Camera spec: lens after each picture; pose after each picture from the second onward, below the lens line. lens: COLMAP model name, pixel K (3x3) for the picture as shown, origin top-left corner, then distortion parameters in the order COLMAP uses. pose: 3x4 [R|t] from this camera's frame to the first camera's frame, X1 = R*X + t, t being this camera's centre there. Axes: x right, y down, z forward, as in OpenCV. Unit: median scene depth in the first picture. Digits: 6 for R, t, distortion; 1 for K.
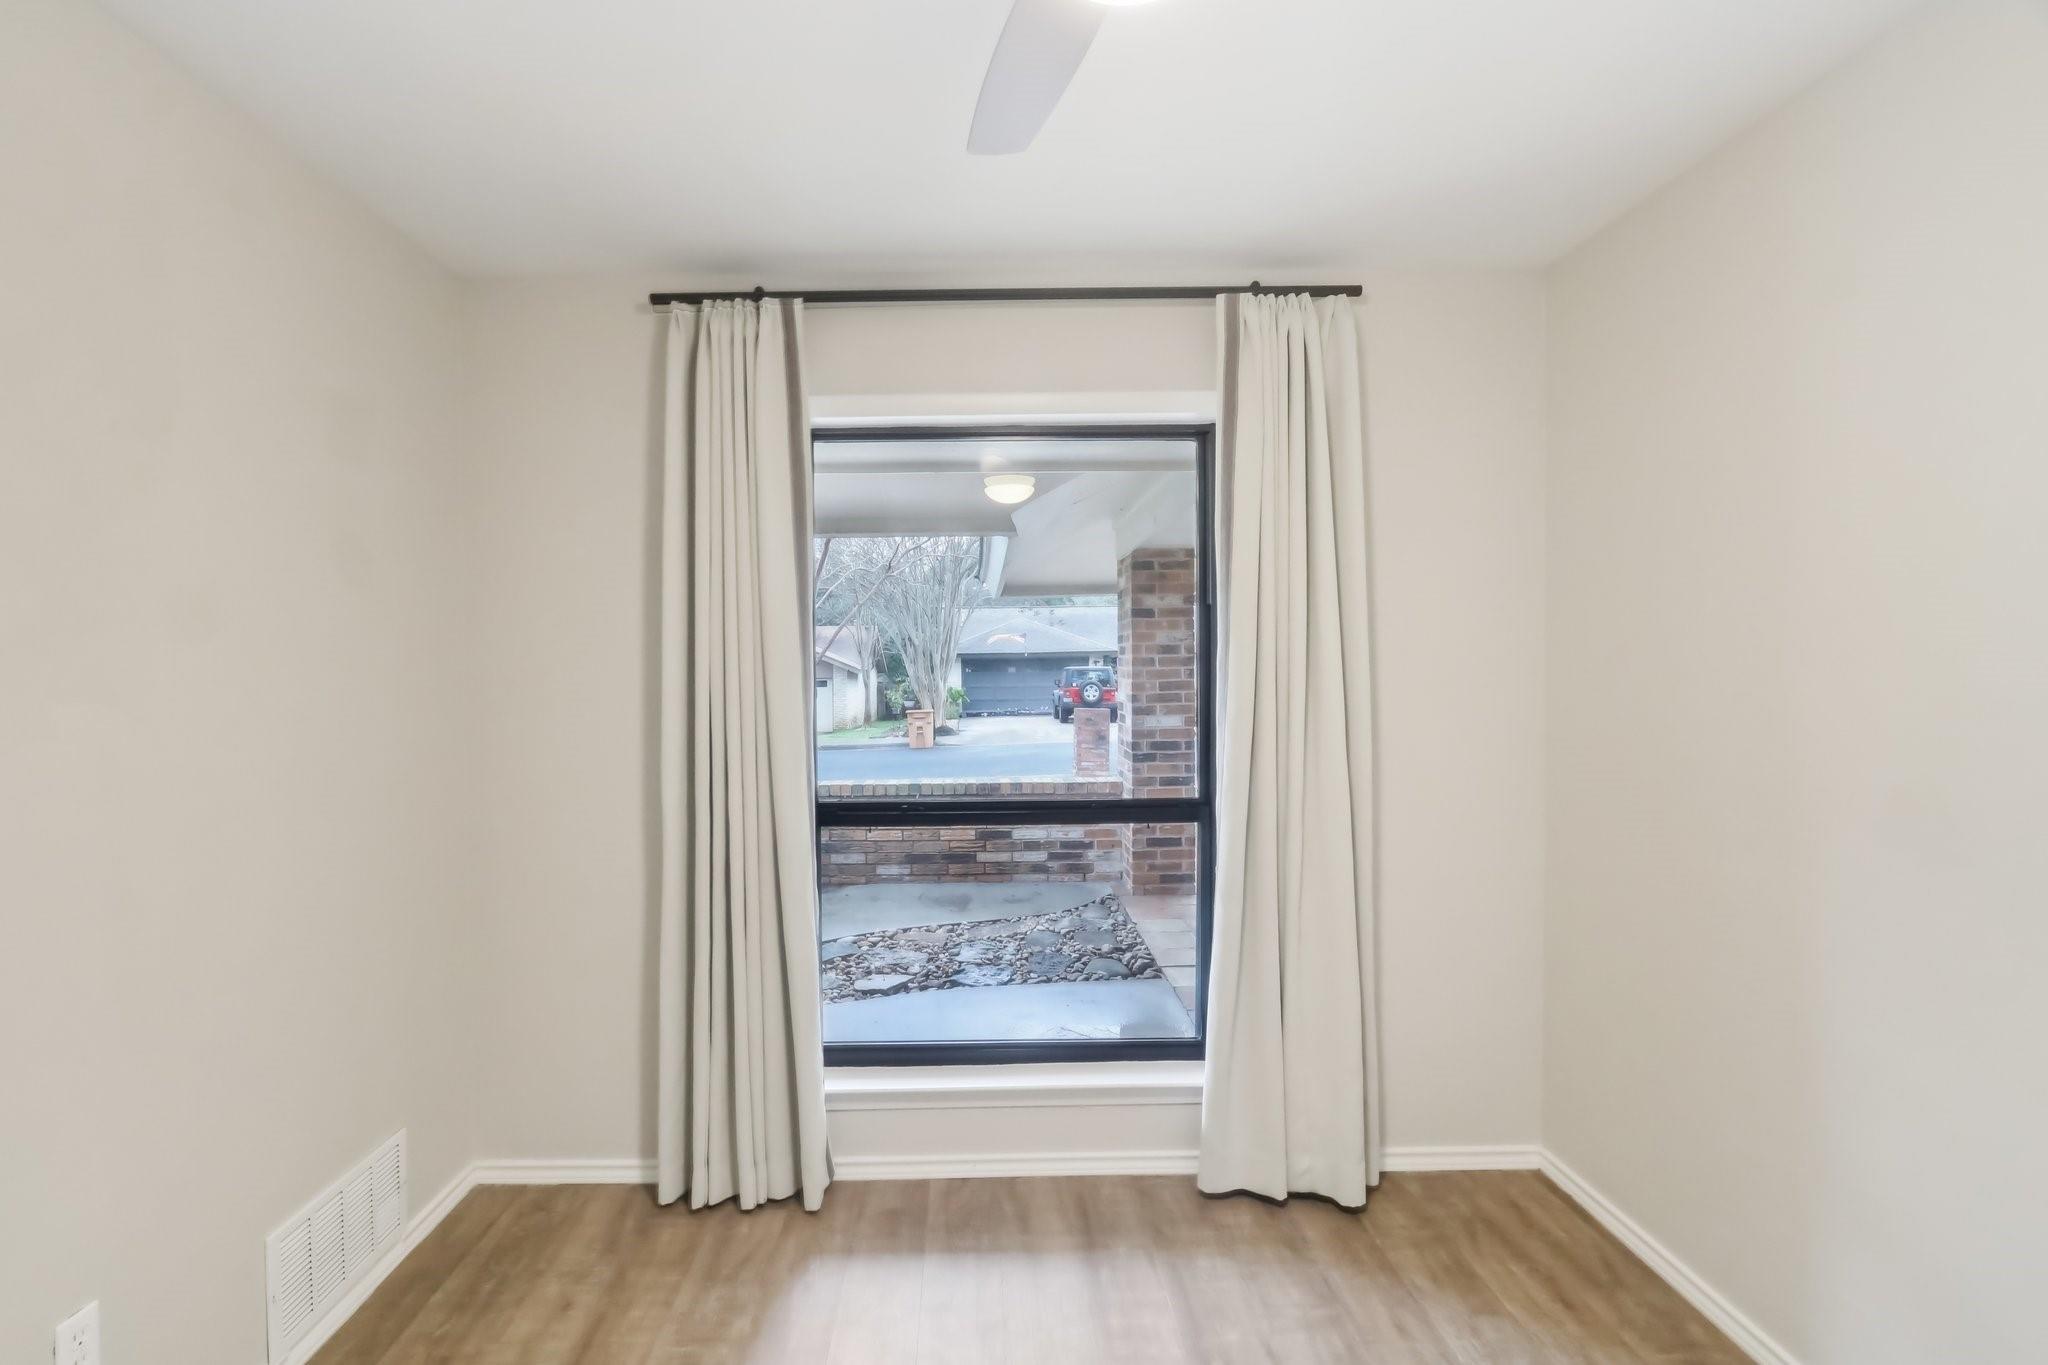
lens RADIAL K [[966.6, 0, 997.4], [0, 966.6, 651.9], [0, 0, 1]] dist [0.000498, 0.000679]
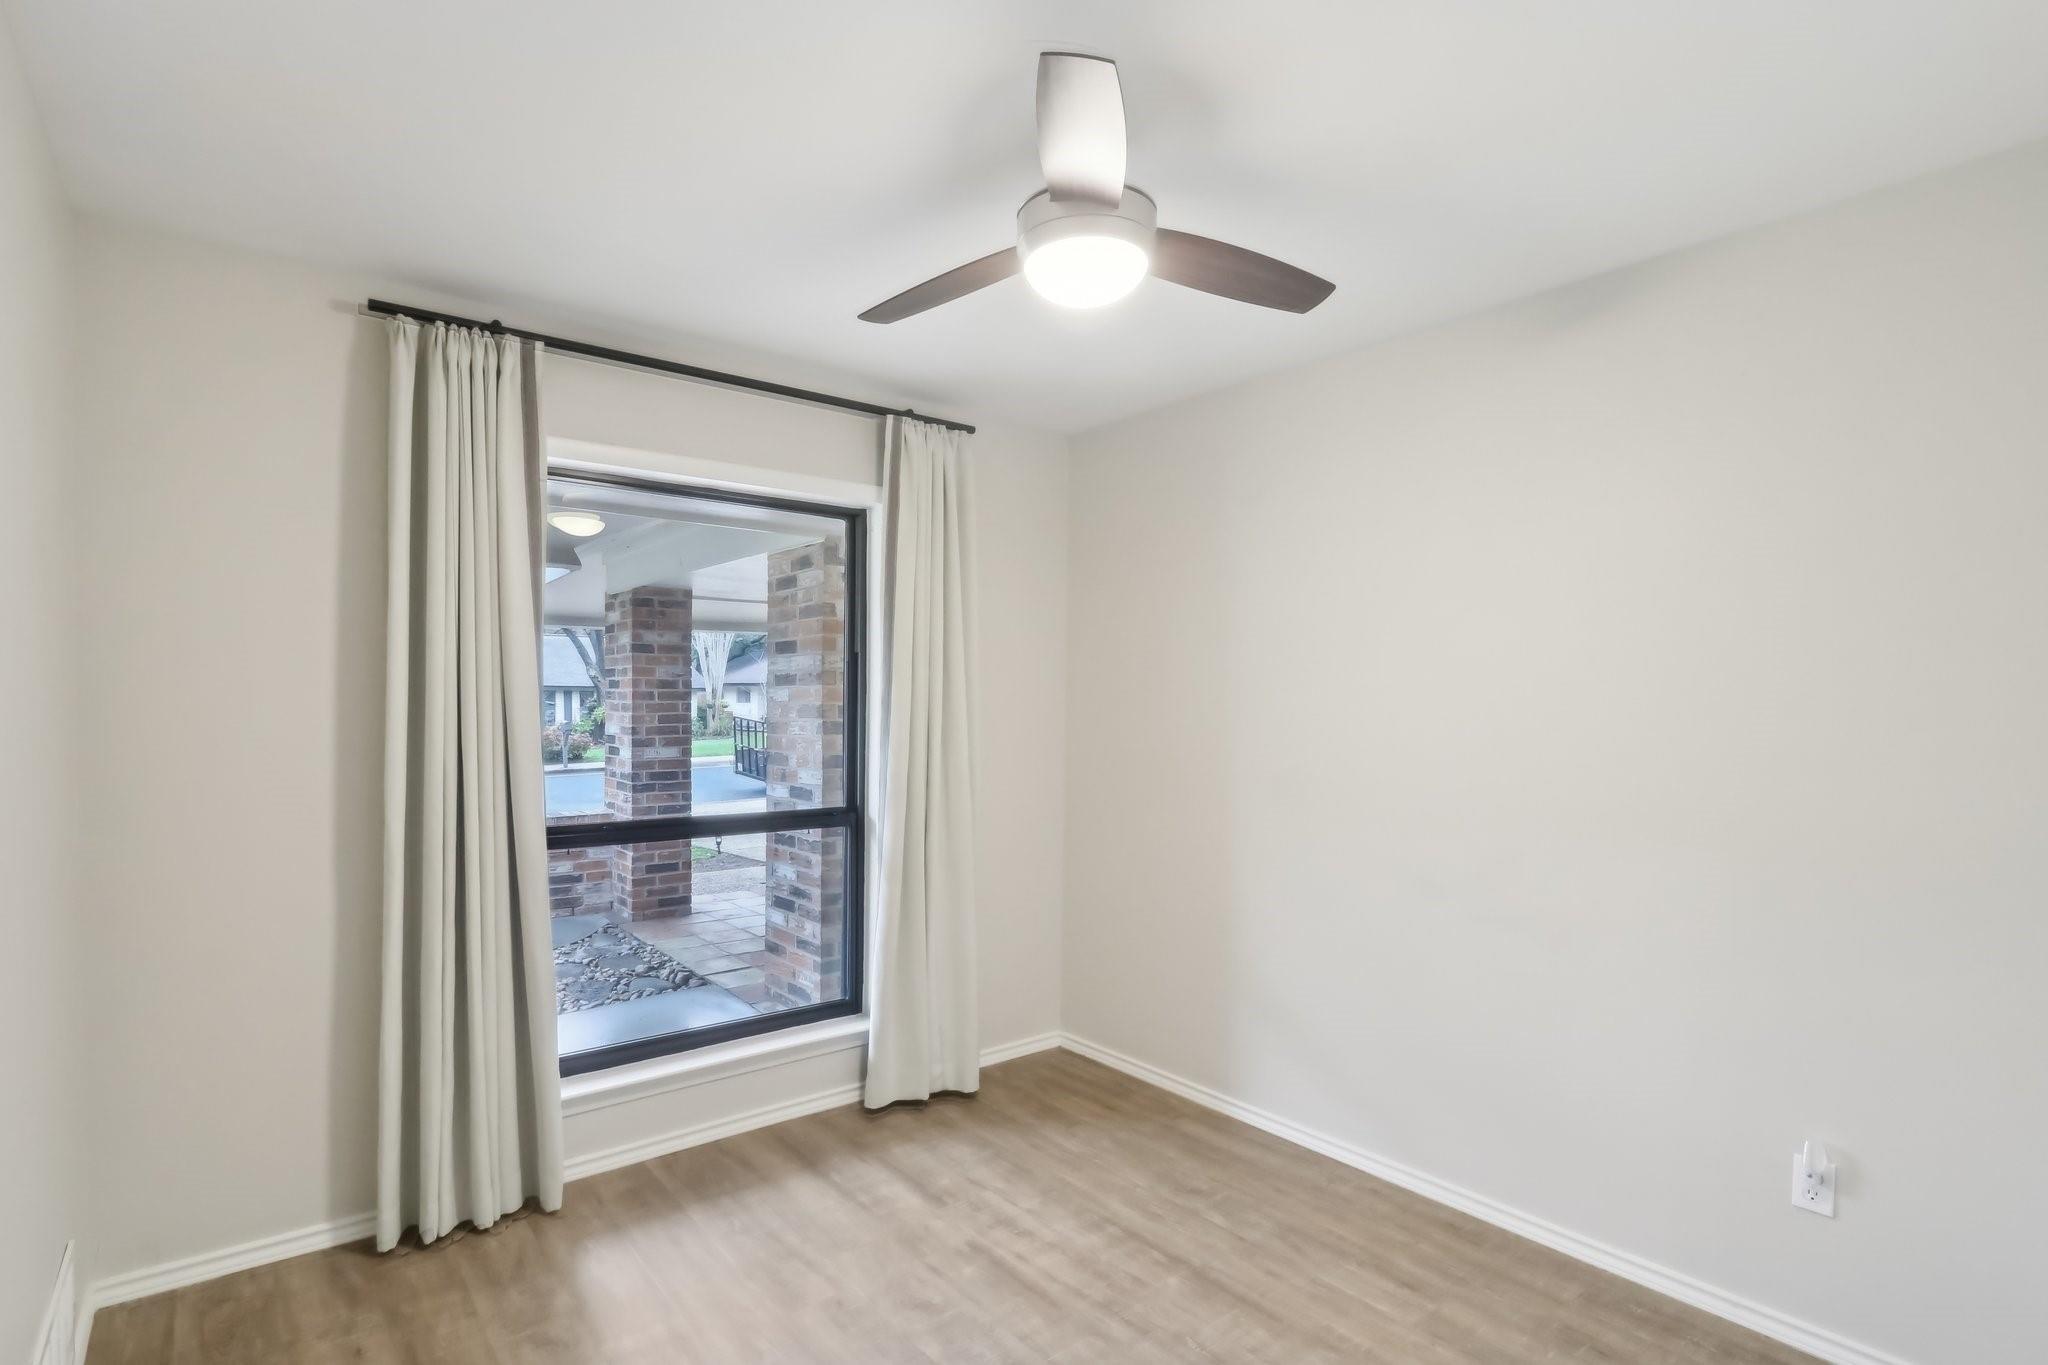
lens RADIAL K [[947.2, 0, 995.8], [0, 947.2, 684.8], [0, 0, 1]] dist [-0.010225, 0.000267]
pose [[0.805061, 0.025717, 0.592634, -0.255749], [-0.024048, 0.999653, -0.010712, 0.000965], [-0.592704, -0.005628, 0.805401, -0.067982]]
